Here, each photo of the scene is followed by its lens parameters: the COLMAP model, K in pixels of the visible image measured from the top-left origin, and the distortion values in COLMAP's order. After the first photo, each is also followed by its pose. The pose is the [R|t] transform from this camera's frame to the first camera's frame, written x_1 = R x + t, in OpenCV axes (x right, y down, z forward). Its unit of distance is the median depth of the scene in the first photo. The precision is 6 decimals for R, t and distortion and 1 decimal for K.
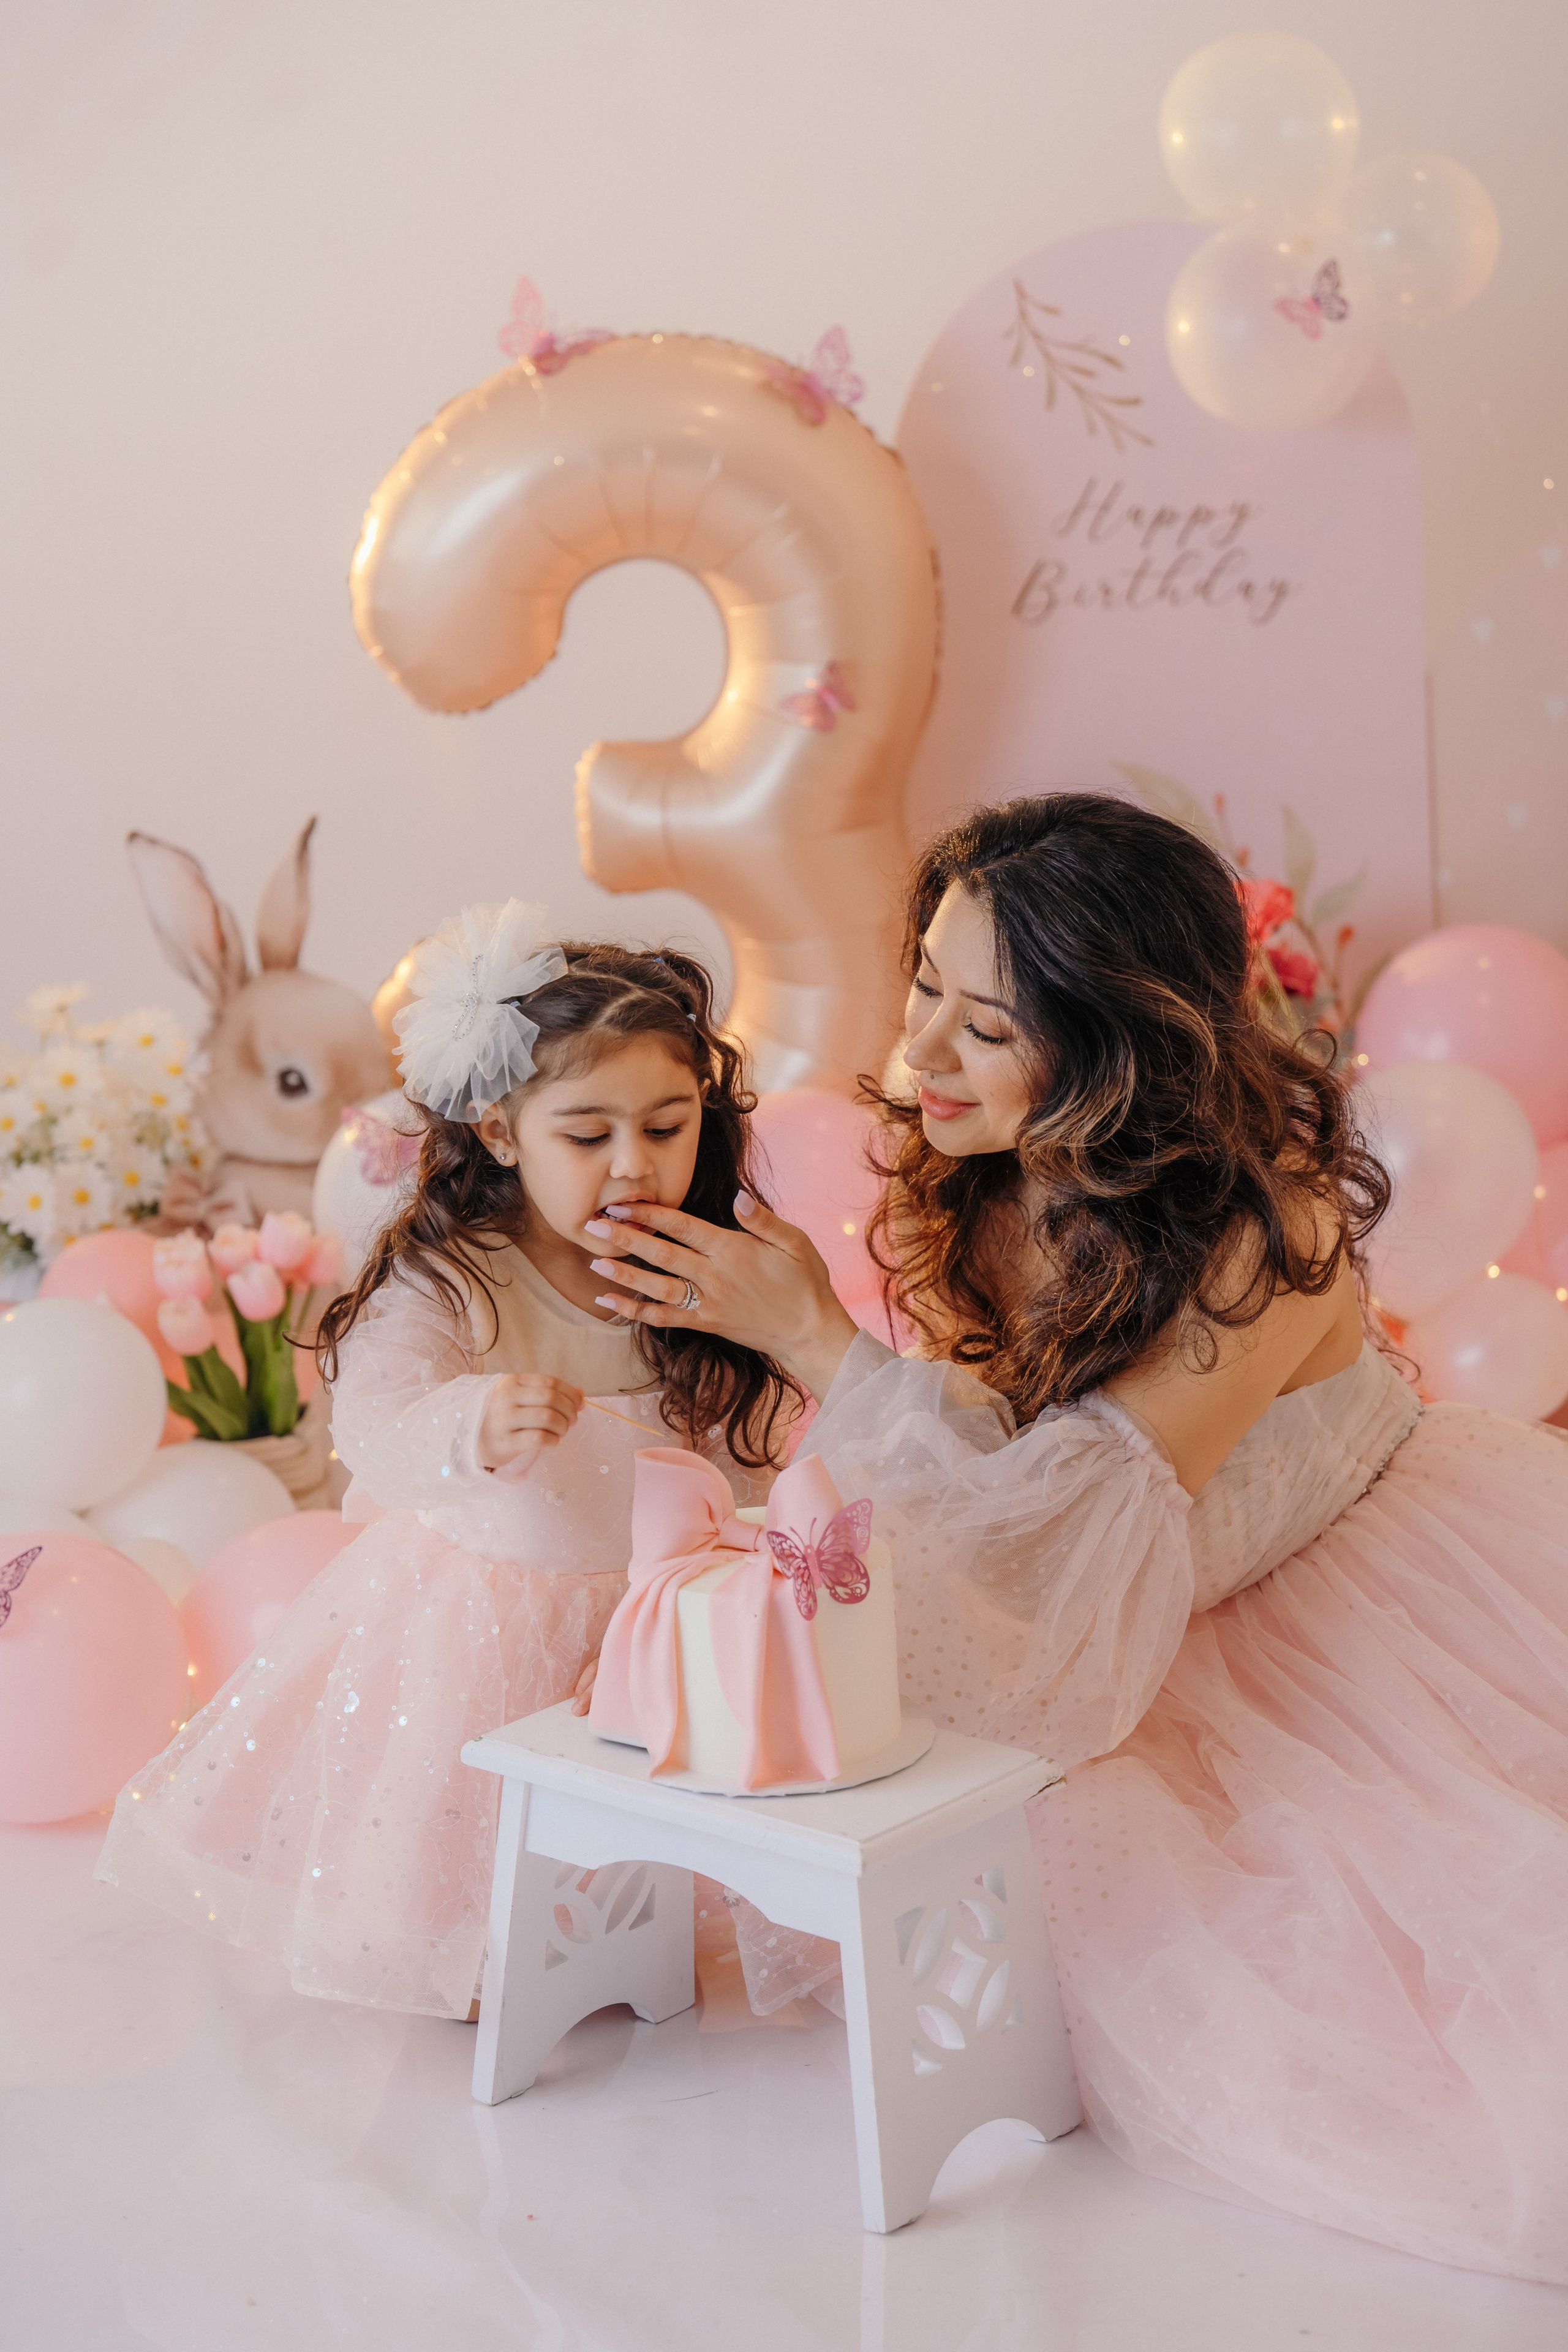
lens RADIAL K [[5422.9, 0, 777.2], [0, 5422.9, 1170.7], [0, 0, 1]] dist [-0.015622, 0.000000]
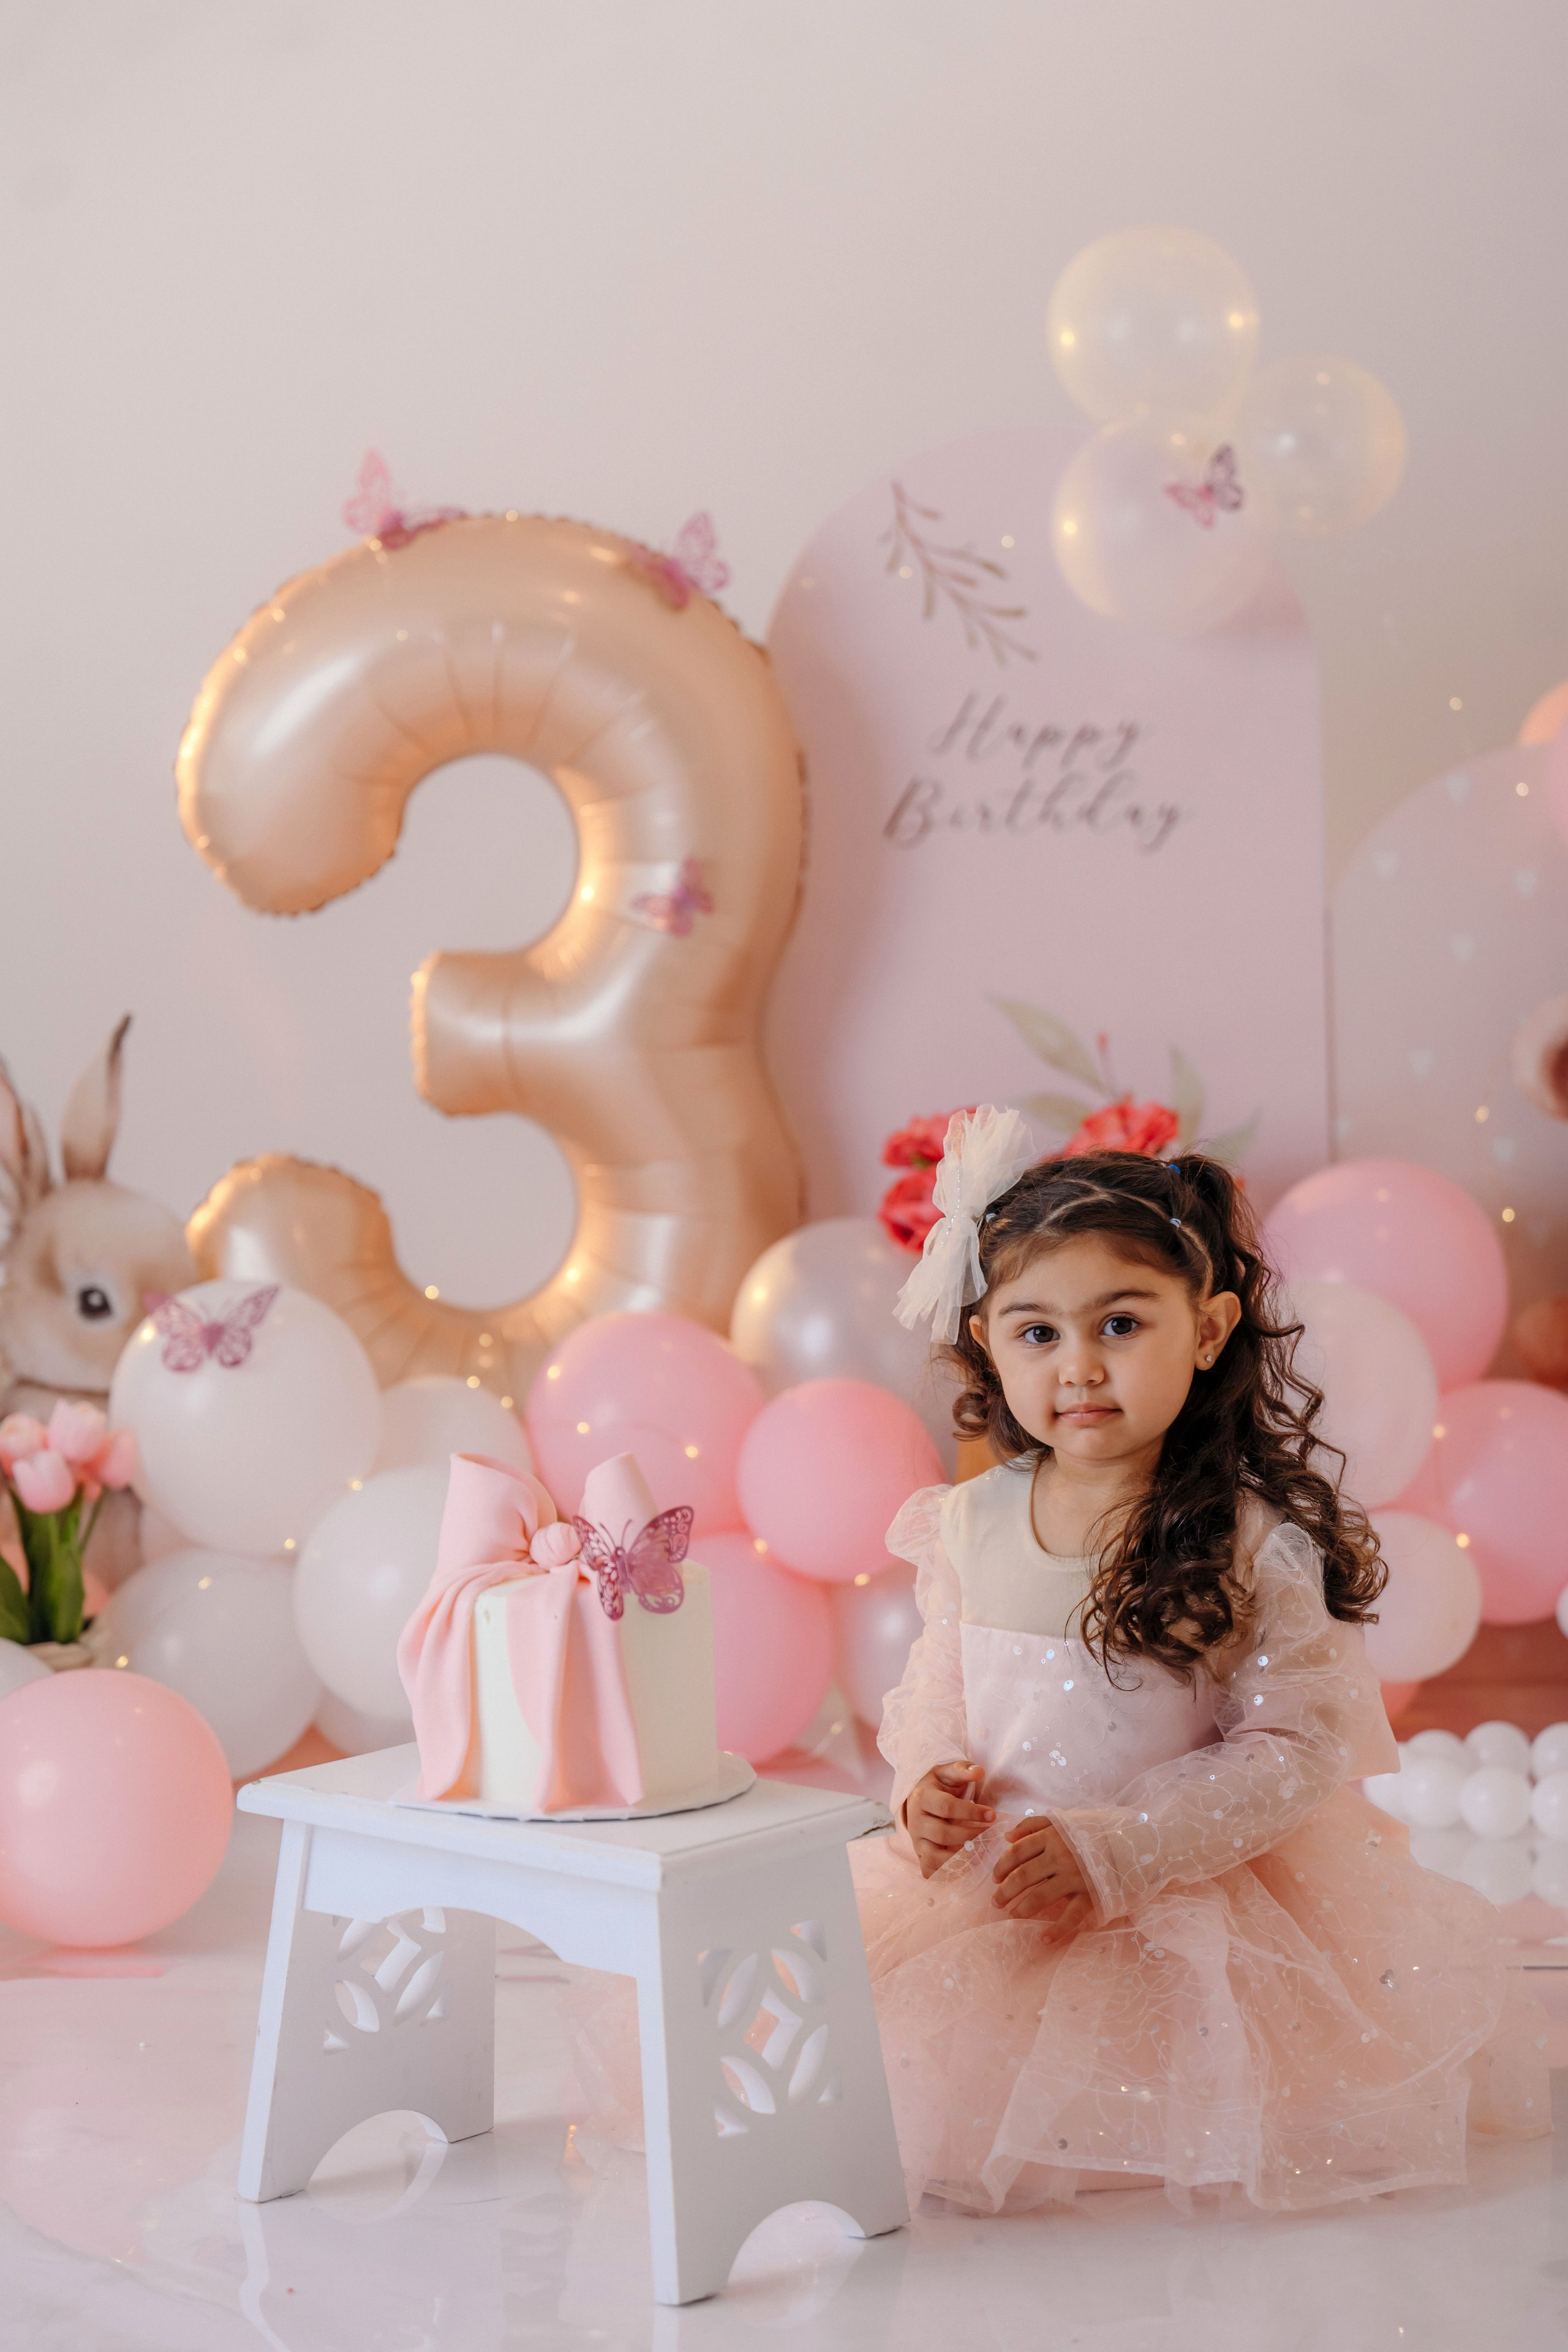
lens RADIAL K [[5858.5, 0, 777.9], [0, 5858.5, 1182.7], [0, 0, 1]] dist [-0.004771, 0.000000]
pose [[0.999588, 0.024325, 0.015204, 0.011360], [-0.021979, 0.990049, -0.138998, 0.100291], [-0.018434, 0.138607, 0.990176, 0.006991]]
